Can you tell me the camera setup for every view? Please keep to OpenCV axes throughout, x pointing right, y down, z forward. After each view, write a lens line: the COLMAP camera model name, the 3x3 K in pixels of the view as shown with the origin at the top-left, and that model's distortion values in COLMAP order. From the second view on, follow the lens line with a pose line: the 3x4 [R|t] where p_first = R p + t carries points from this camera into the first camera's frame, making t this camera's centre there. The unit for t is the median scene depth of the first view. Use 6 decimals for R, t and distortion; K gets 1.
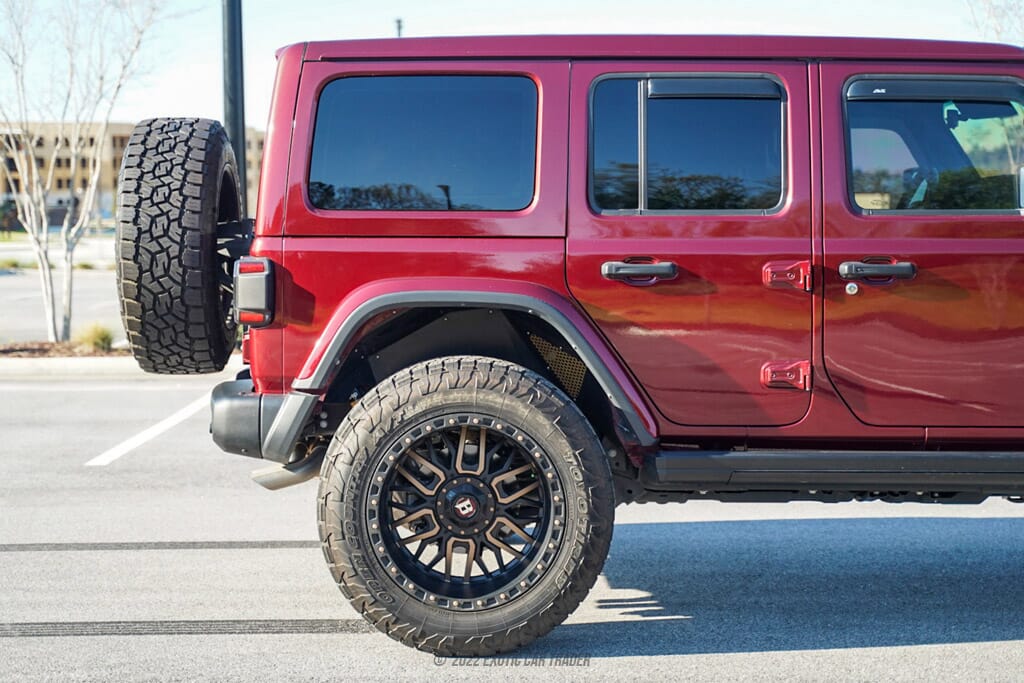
lens RADIAL K [[1613.6, 0, 513.3], [0, 1613.6, 341.0], [0, 0, 1]] dist [0.128059, 0.000000]
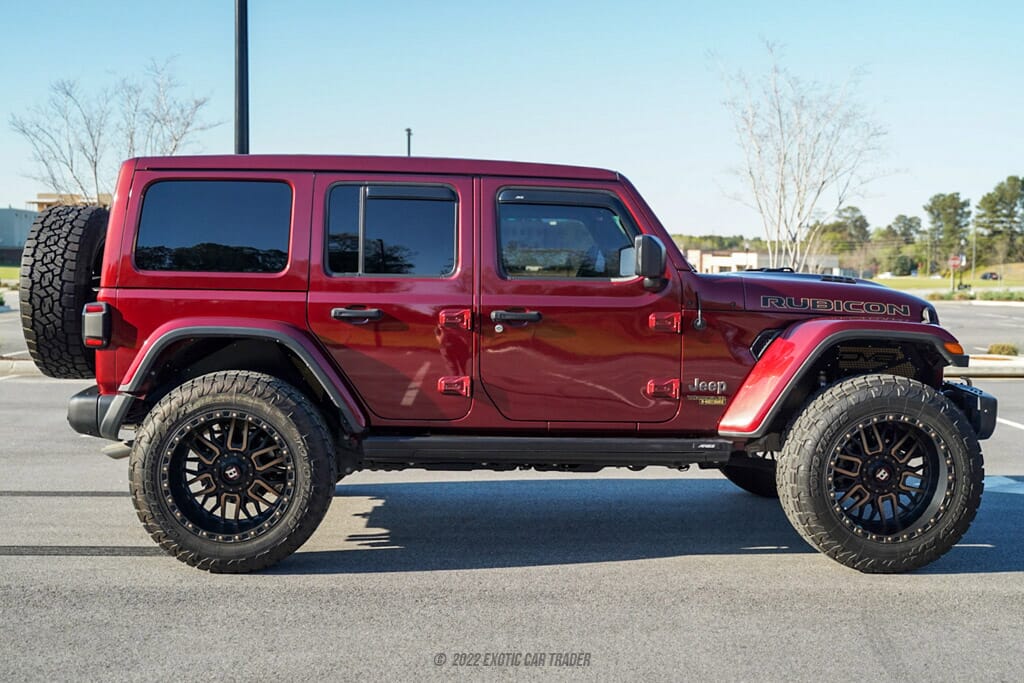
lens RADIAL K [[1117.8, 0, 545.4], [0, 1117.8, 344.9], [0, 0, 1]] dist [-0.030106, 0.000000]
pose [[0.999263, 0.013285, 0.036010, 0.212724], [-0.013103, 0.999900, -0.005307, -0.012188], [-0.036077, 0.004831, 0.999337, -0.028994]]
